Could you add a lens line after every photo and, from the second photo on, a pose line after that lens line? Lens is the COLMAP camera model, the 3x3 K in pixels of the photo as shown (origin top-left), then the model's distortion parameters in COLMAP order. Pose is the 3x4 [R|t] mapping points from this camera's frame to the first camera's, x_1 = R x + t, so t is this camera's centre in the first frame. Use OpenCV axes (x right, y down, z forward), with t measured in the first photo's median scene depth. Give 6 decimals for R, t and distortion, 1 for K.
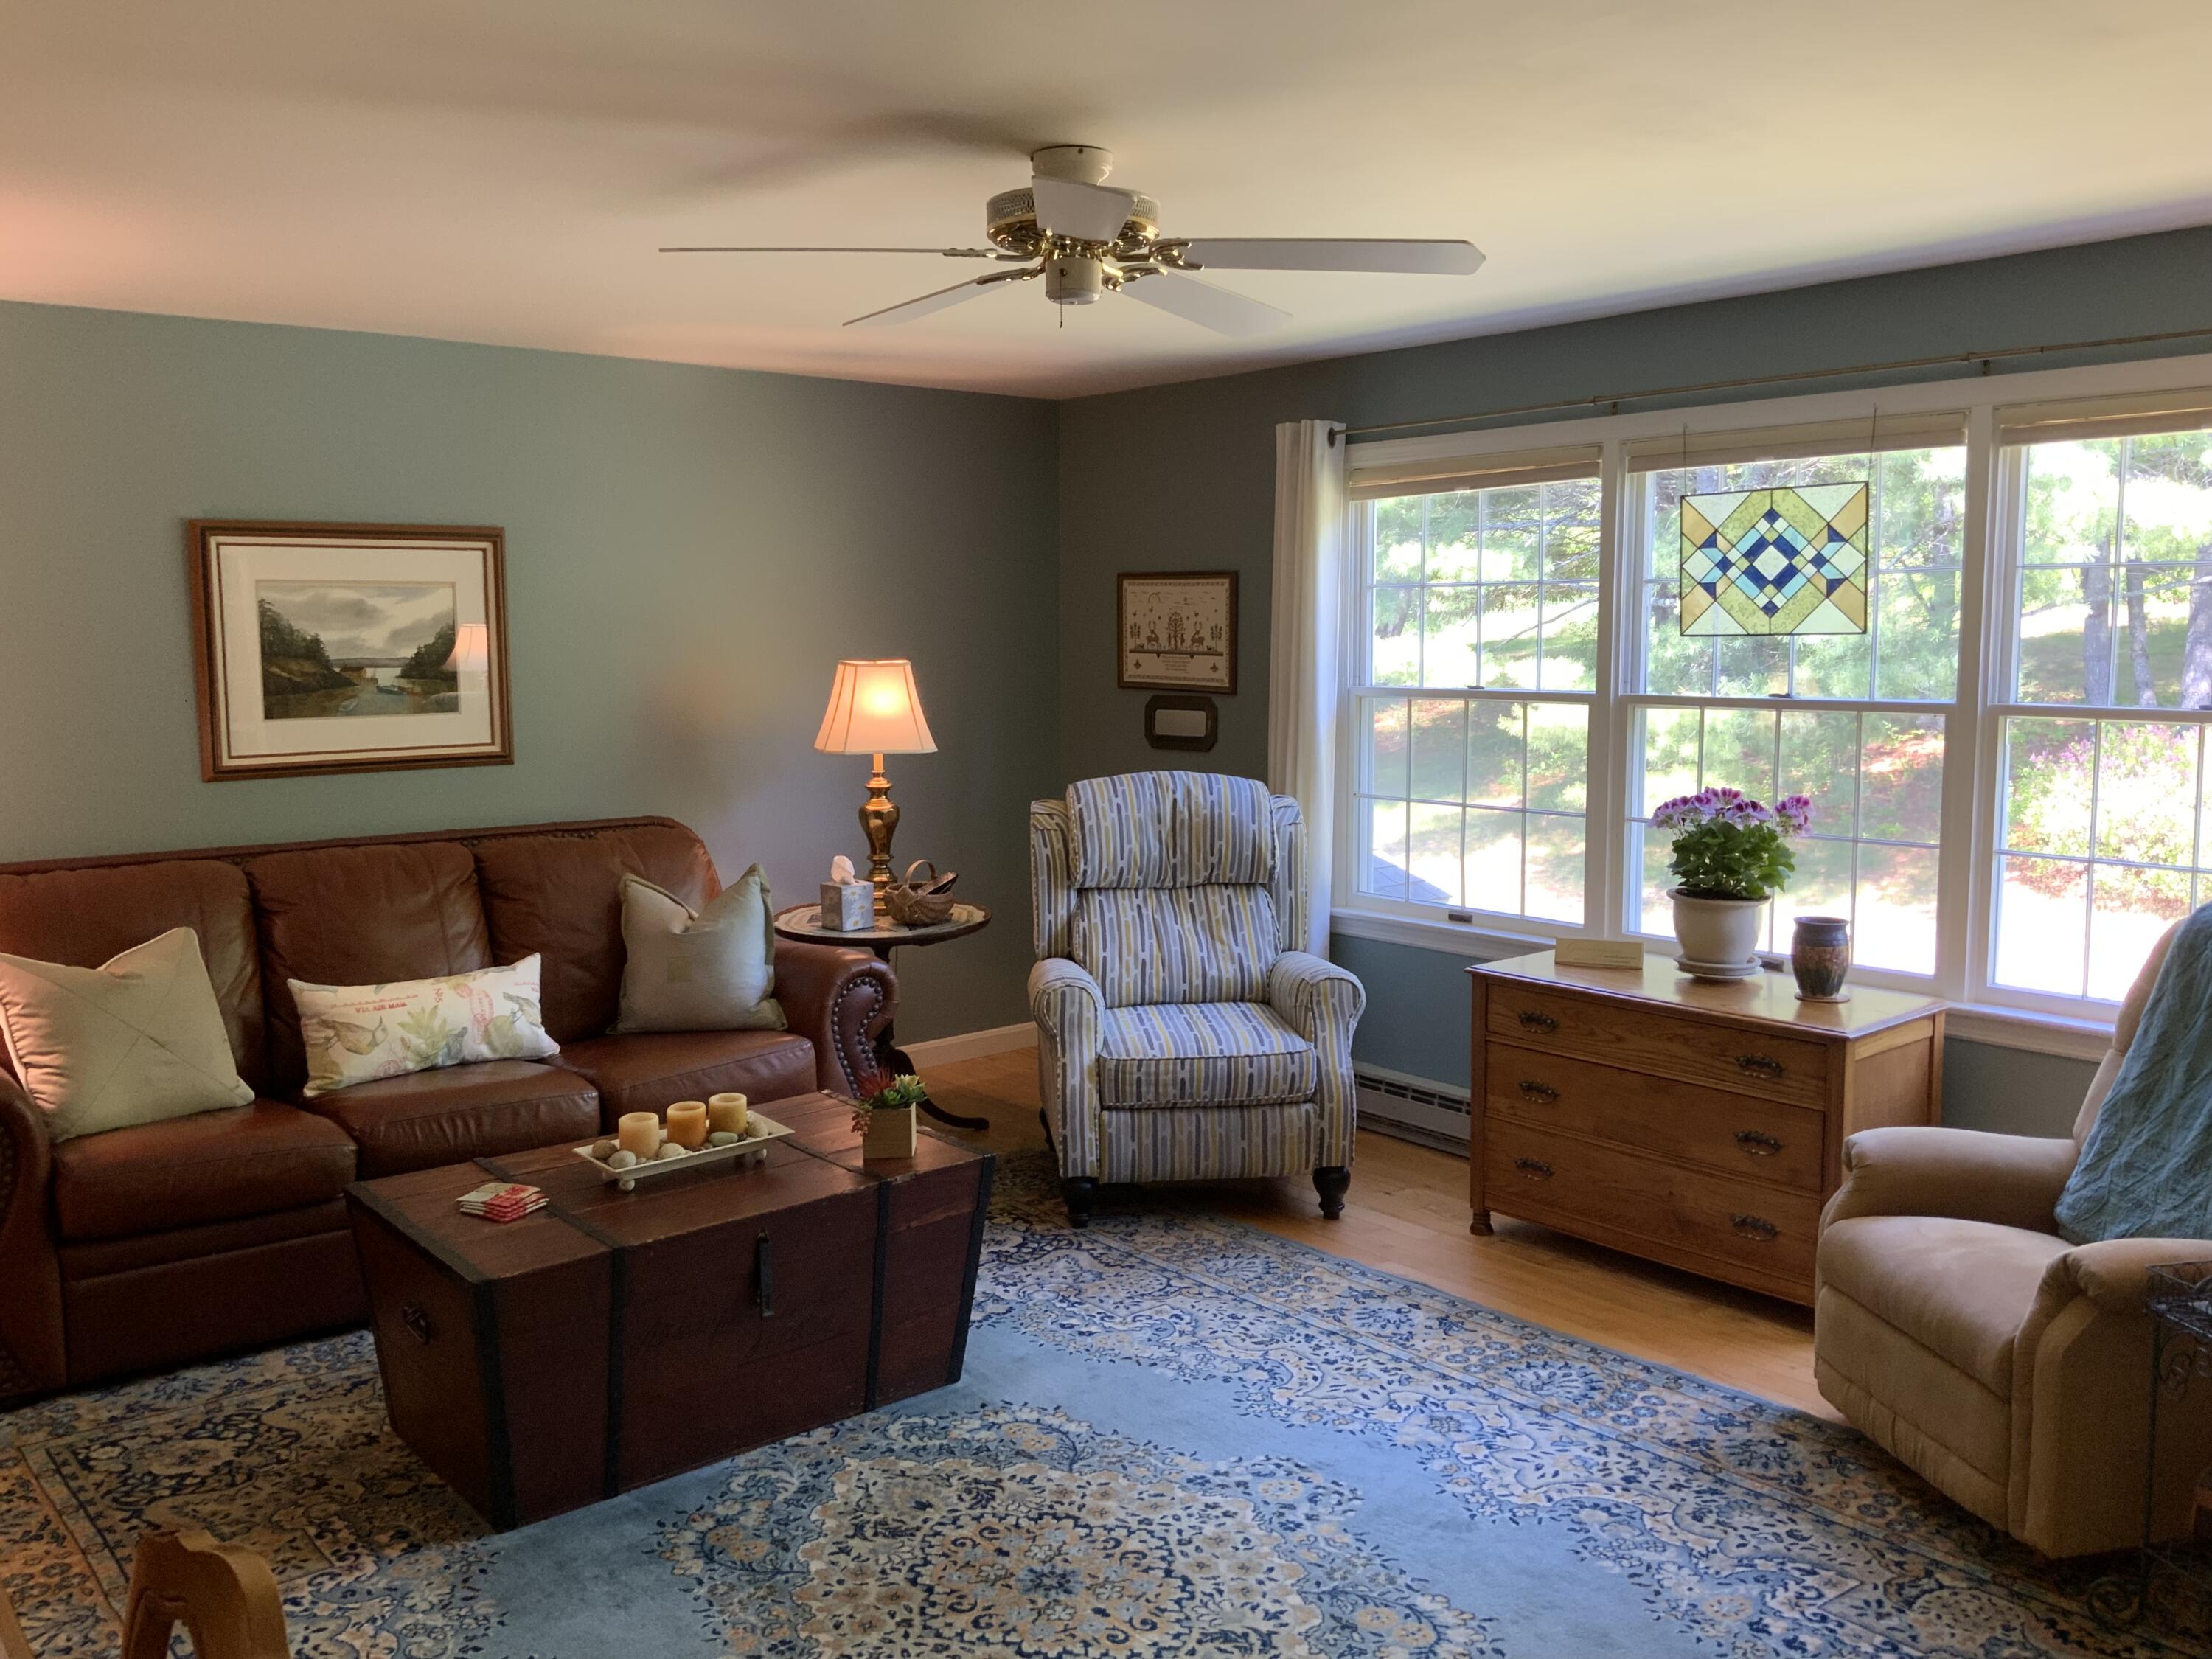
lens RADIAL K [[1825.1, 0, 1118.4], [0, 1825.1, 827.4], [0, 0, 1]] dist [0.069928, -0.133477]
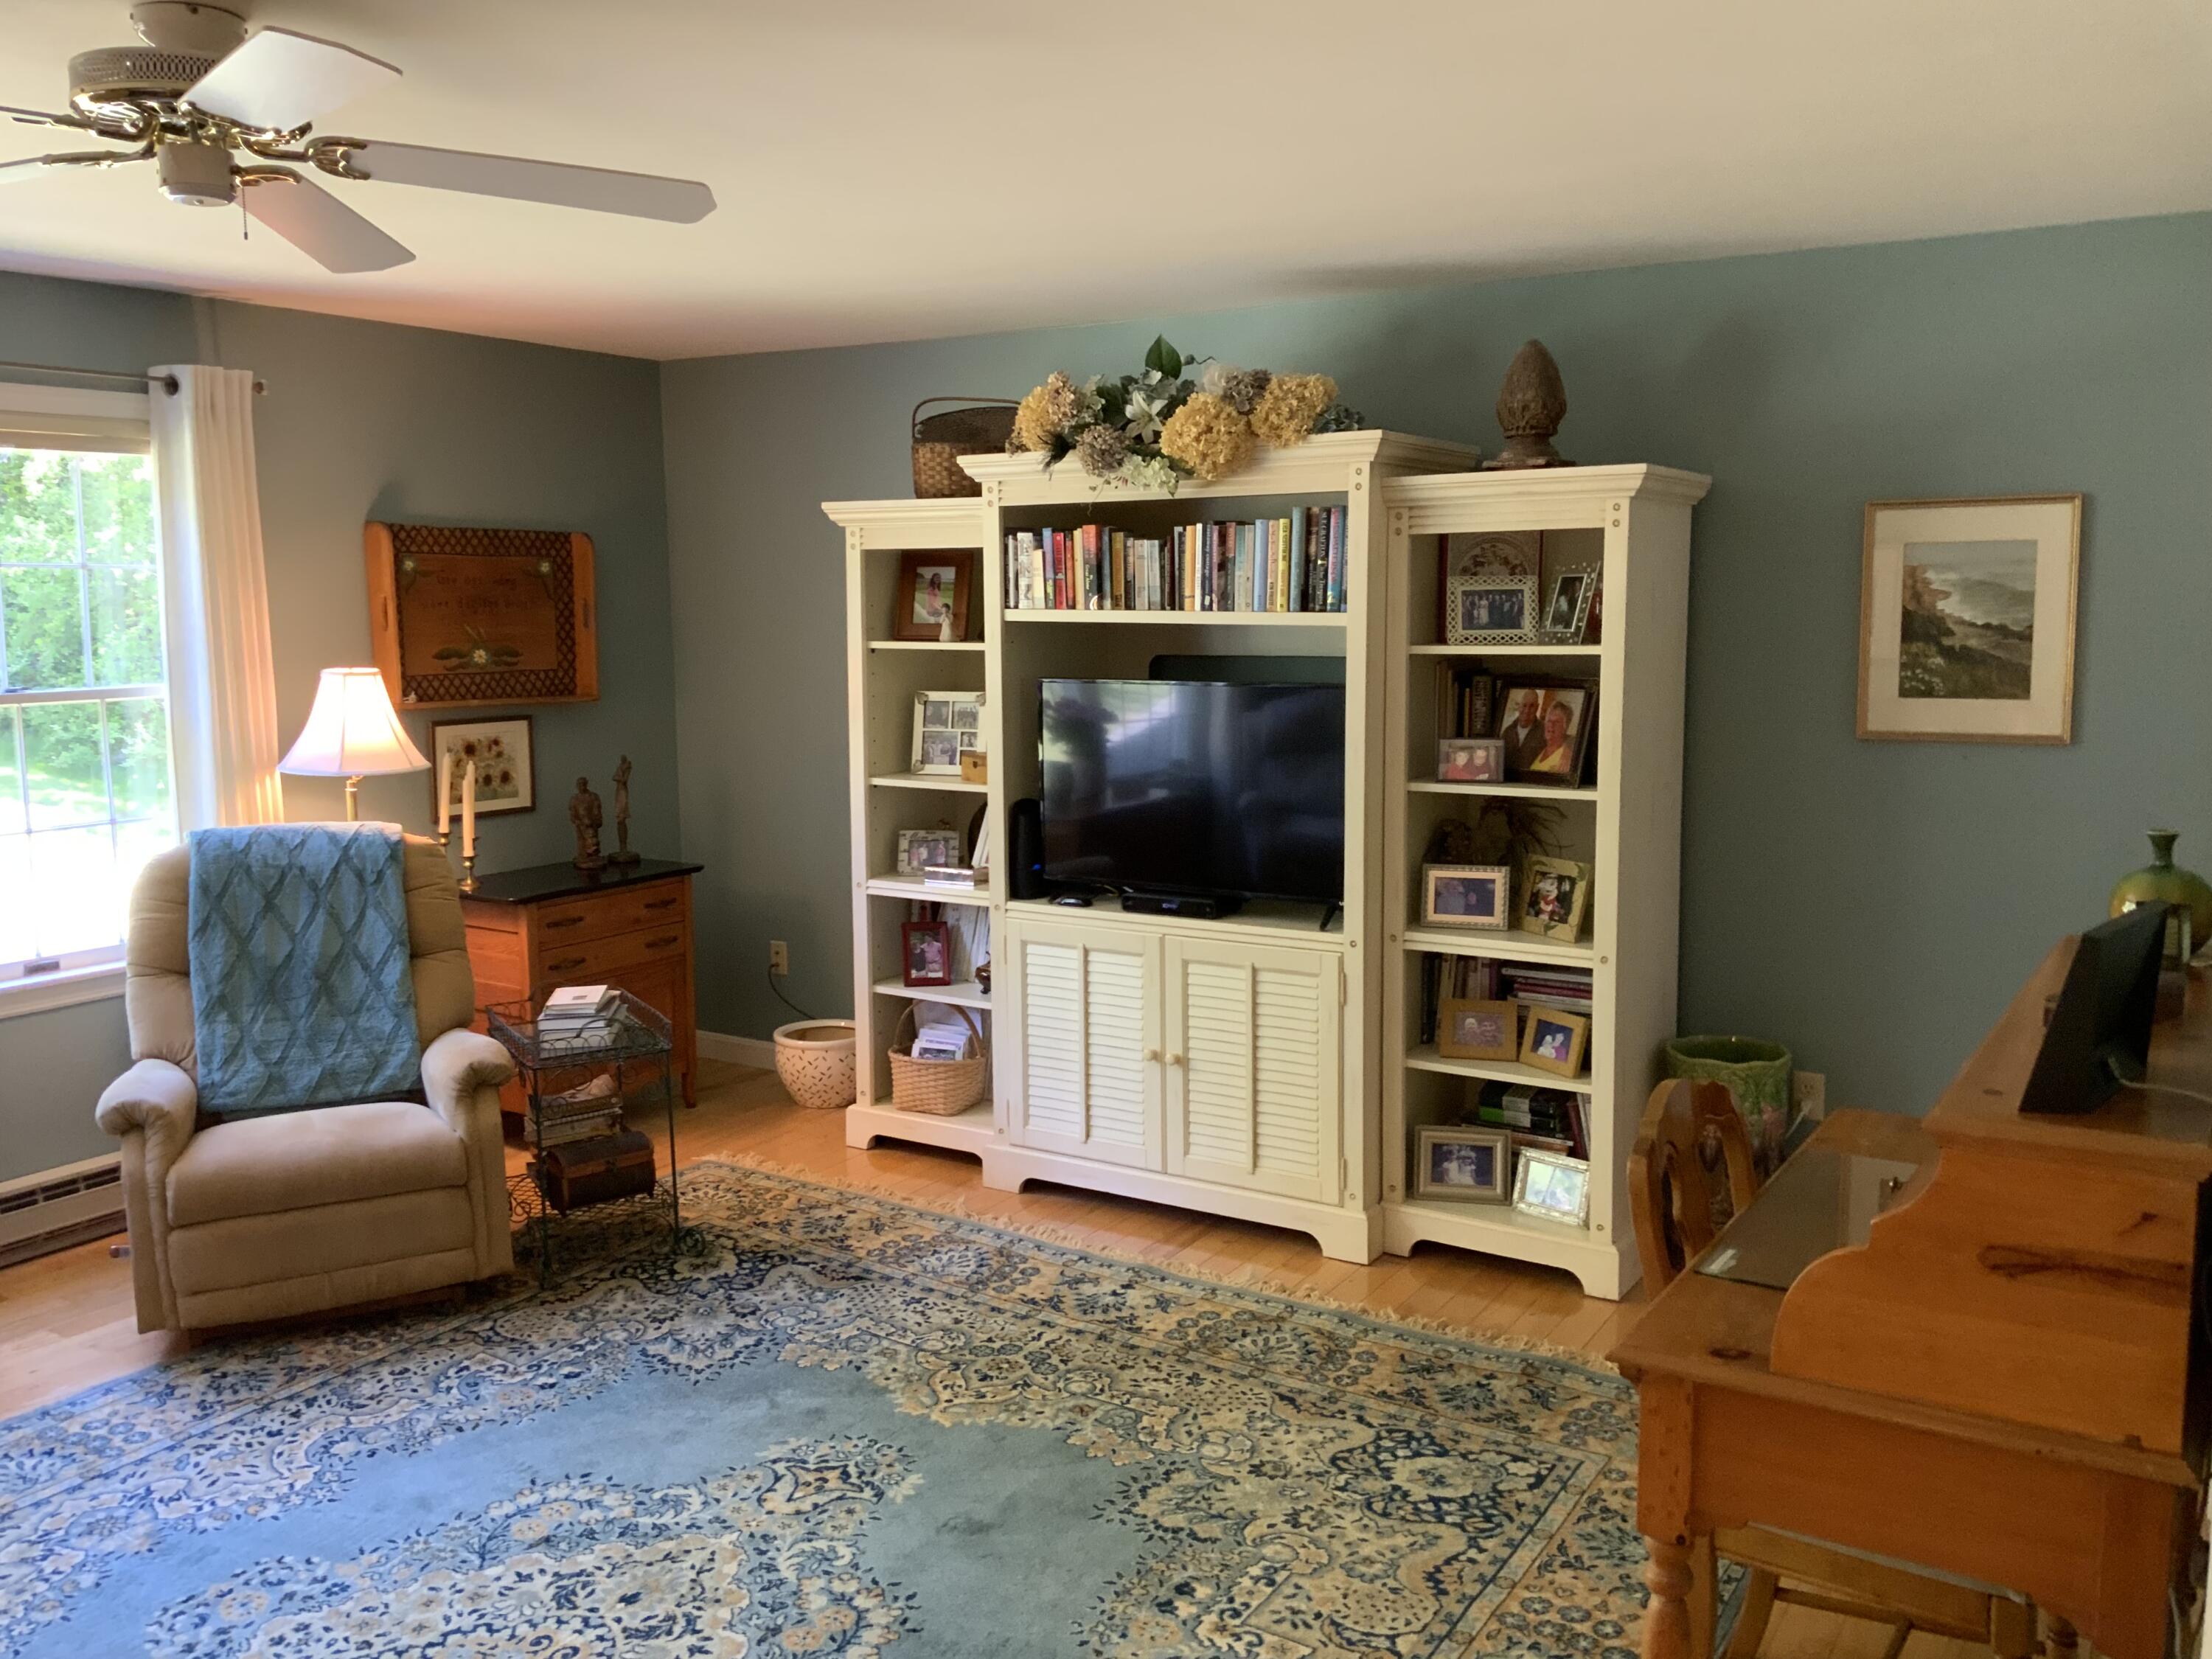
lens RADIAL K [[1825.1, 0, 1107.0], [0, 1825.1, 828.2], [0, 0, 1]] dist [0.069928, -0.133477]
pose [[-0.298078, -0.114864, 0.947605, -0.881992], [0.109353, 0.982088, 0.153441, -0.101254], [-0.948257, 0.149361, -0.280178, 0.854373]]
